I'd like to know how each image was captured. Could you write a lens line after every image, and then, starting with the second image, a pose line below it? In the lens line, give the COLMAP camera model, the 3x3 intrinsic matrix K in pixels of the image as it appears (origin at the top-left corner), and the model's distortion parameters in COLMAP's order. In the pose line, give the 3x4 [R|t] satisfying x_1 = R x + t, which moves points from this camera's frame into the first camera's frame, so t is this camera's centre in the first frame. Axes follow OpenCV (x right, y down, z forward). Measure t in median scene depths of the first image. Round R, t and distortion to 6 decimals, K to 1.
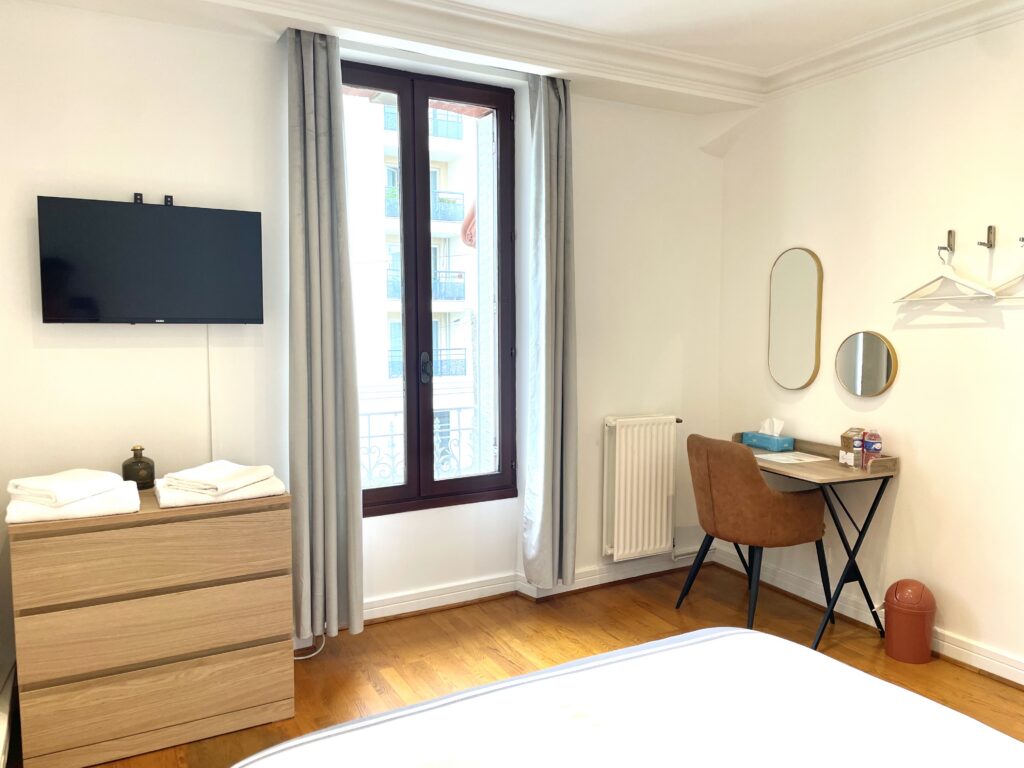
lens RADIAL K [[768.7, 0, 519.7], [0, 768.7, 386.0], [0, 0, 1]] dist [0.048834, -0.044992]
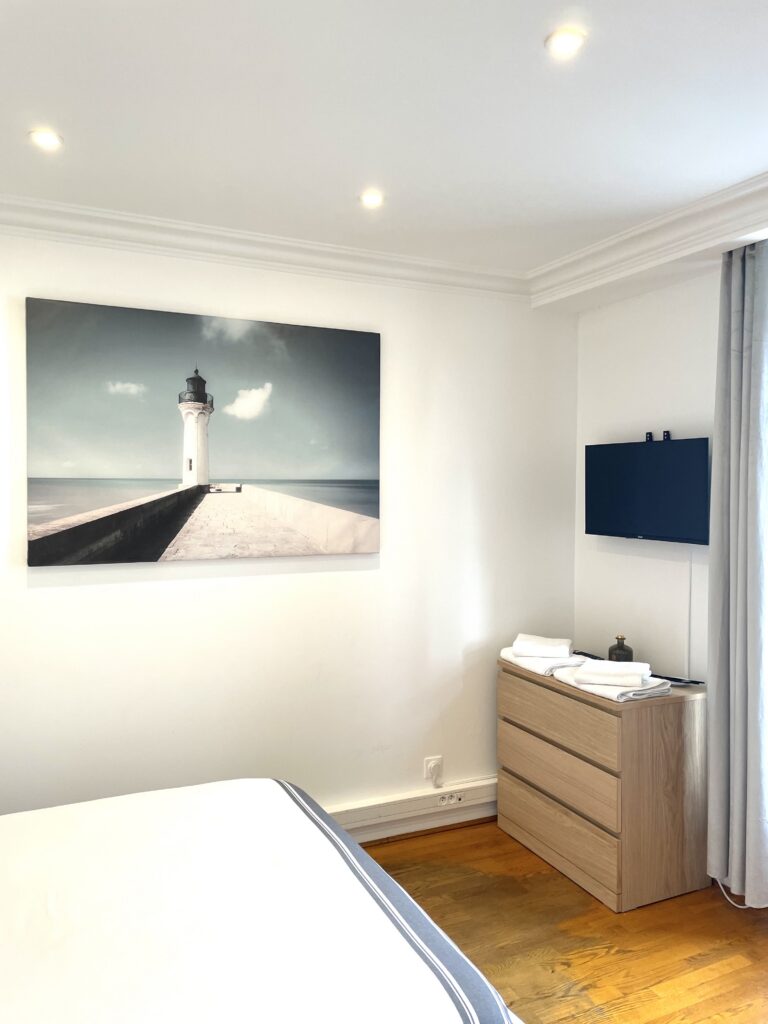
lens RADIAL K [[768.7, 0, 388.1], [0, 768.7, 510.9], [0, 0, 1]] dist [0.048834, -0.044992]
pose [[-0.083469, 0.026064, -0.996169, 0.775571], [-0.080535, 0.996212, 0.032813, -0.134710], [0.993251, 0.082966, -0.081054, 0.711020]]
